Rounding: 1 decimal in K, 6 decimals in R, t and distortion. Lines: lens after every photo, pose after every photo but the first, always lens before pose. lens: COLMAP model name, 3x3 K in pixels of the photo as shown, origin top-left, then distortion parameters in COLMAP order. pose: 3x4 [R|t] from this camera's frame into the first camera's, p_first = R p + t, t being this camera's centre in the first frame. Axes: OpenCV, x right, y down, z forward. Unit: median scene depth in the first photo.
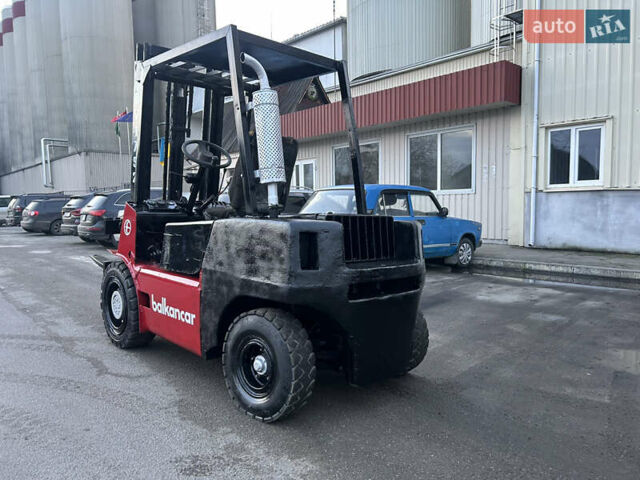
lens RADIAL K [[477.4, 0, 322.0], [0, 477.4, 240.4], [0, 0, 1]] dist [0.009596, -0.002225]
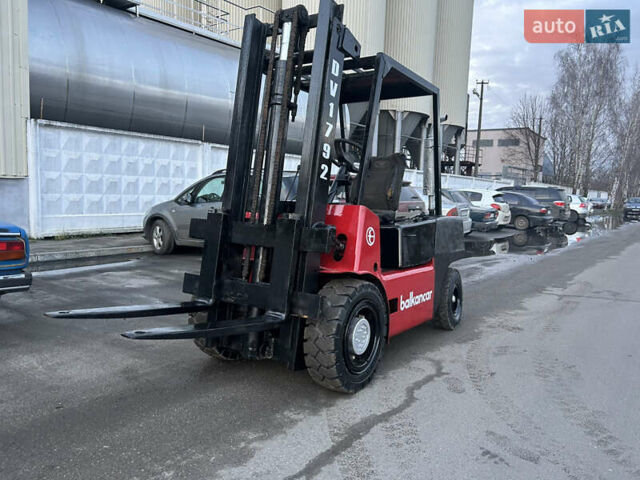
lens RADIAL K [[477.4, 0, 322.0], [0, 477.4, 240.4], [0, 0, 1]] dist [0.009596, -0.002225]
pose [[-0.198982, -0.091185, 0.975752, -0.601573], [0.044074, 0.993822, 0.101862, -0.054381], [-0.979011, 0.063274, -0.193734, 0.621452]]
